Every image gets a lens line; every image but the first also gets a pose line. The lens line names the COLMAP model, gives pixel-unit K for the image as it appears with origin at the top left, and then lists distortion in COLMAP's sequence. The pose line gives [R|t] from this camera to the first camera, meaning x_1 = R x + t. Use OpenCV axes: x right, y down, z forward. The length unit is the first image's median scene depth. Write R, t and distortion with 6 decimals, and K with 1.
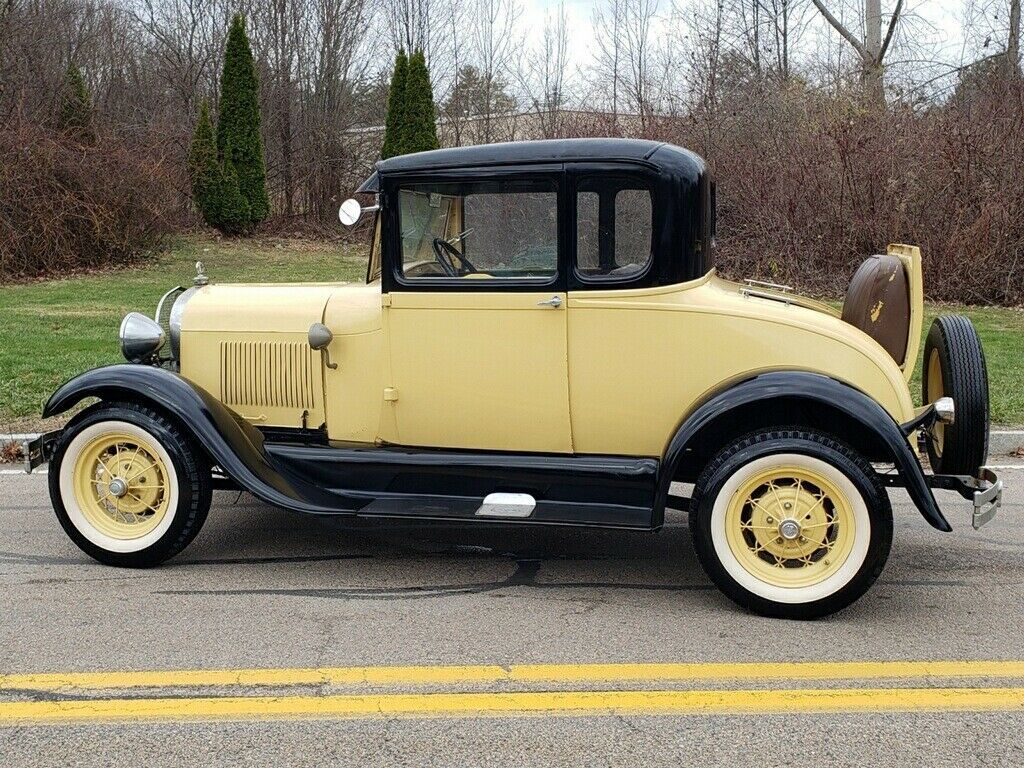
lens RADIAL K [[1172.1, 0, 512.0], [0, 1172.1, 384.0], [0, 0, 1]] dist [0.123417, -0.001225]
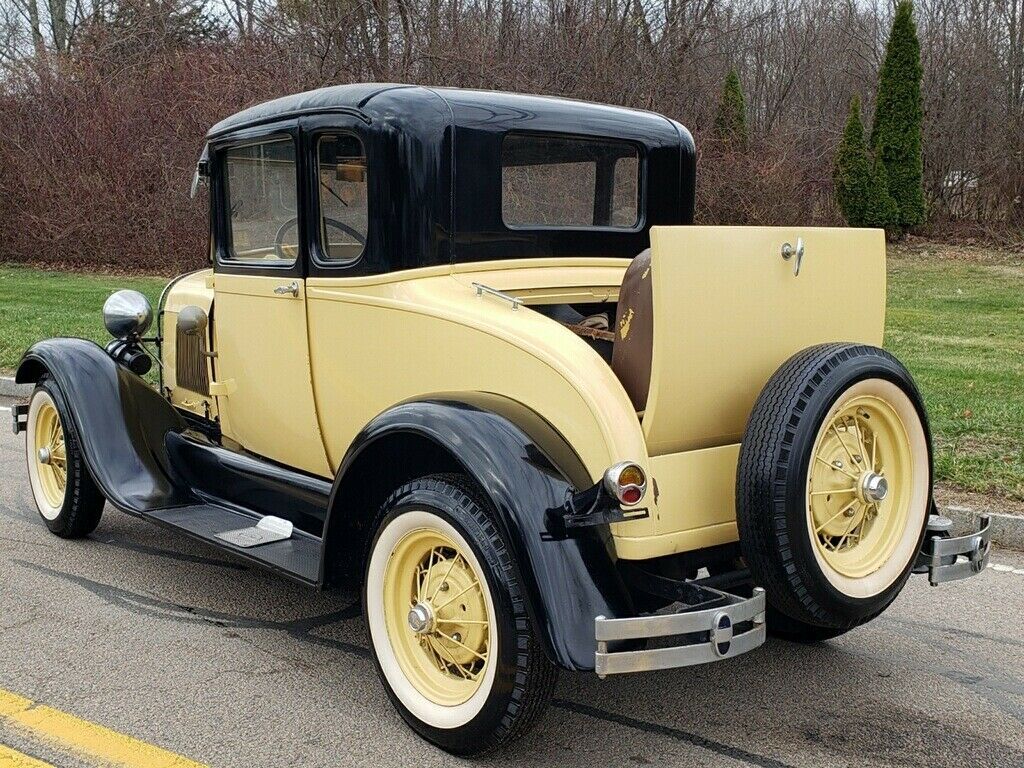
lens RADIAL K [[1218.4, 0, 495.2], [0, 1218.4, 385.7], [0, 0, 1]] dist [0.053246, 0.015439]
pose [[0.799922, 0.086505, -0.593837, 0.656516], [-0.092814, 0.995483, 0.019988, -0.033459], [0.592883, 0.039127, 0.804337, 0.405903]]
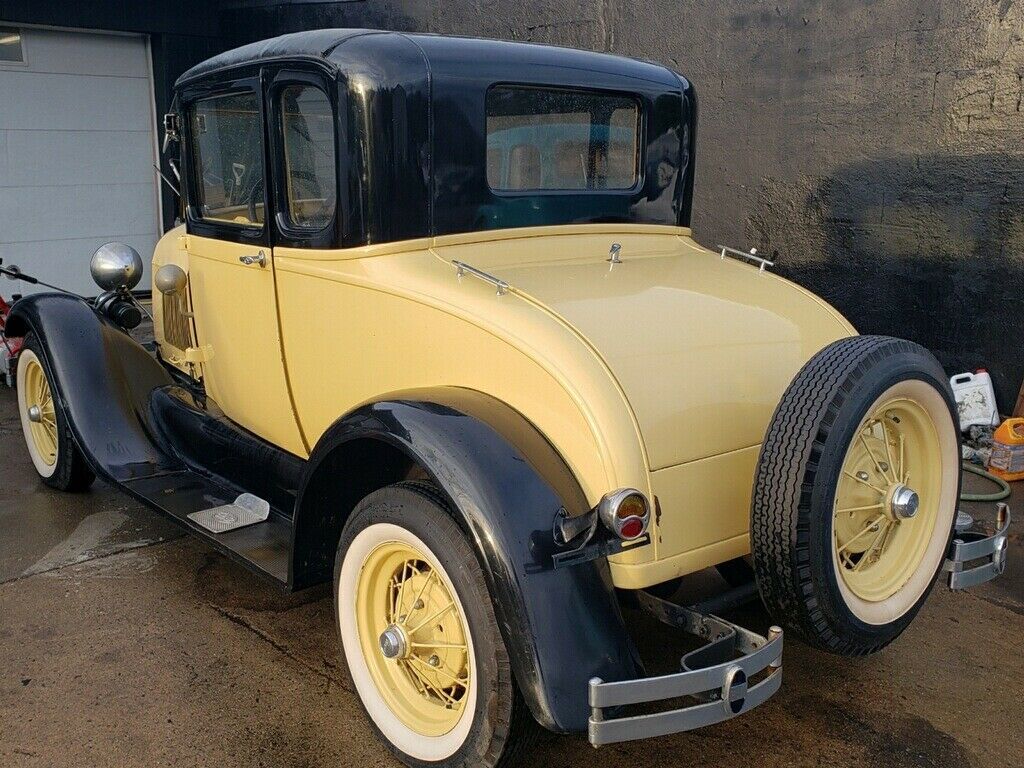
lens RADIAL K [[1043.7, 0, 510.2], [0, 1043.7, 392.8], [0, 0, 1]] dist [0.008705, -0.000253]
pose [[0.806662, 0.142063, -0.573686, 0.557455], [-0.093031, 0.989101, 0.114122, -0.076633], [0.583646, -0.038687, 0.811086, 0.552046]]
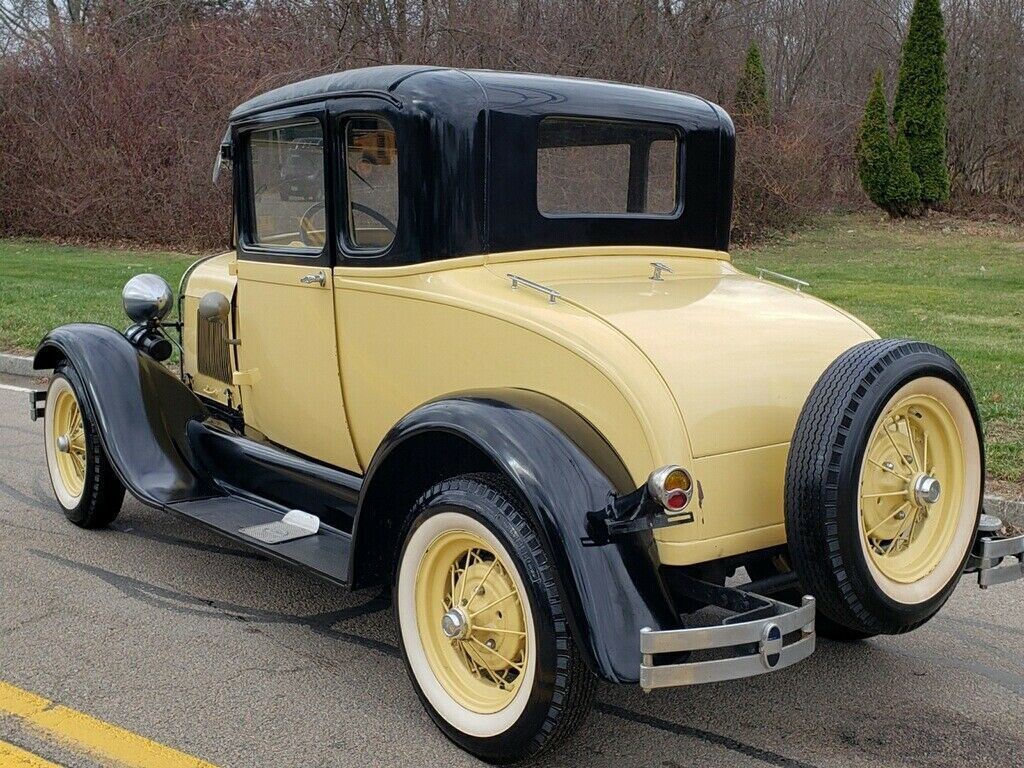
lens RADIAL K [[1221.0, 0, 512.0], [0, 1221.0, 384.0], [0, 0, 1]] dist [0.048445, -0.015015]
pose [[0.800097, 0.100129, -0.591454, 0.631390], [-0.094858, 0.994684, 0.040074, -0.044764], [0.592323, 0.024041, 0.805342, 0.418169]]
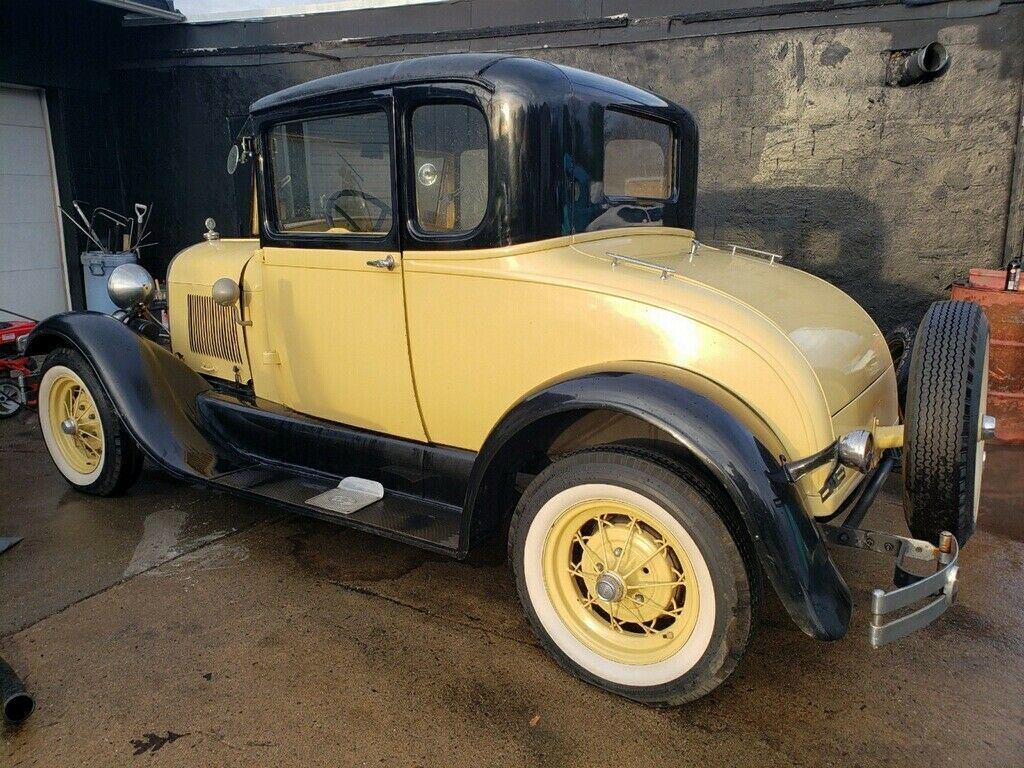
lens RADIAL K [[797.2, 0, 512.0], [0, 797.2, 384.0], [0, 0, 1]] dist [0.003949, 0.011430]
pose [[0.937896, 0.080308, -0.337492, 0.314407], [-0.053377, 0.994658, 0.088350, -0.039355], [0.342785, -0.064849, 0.937173, 0.498748]]
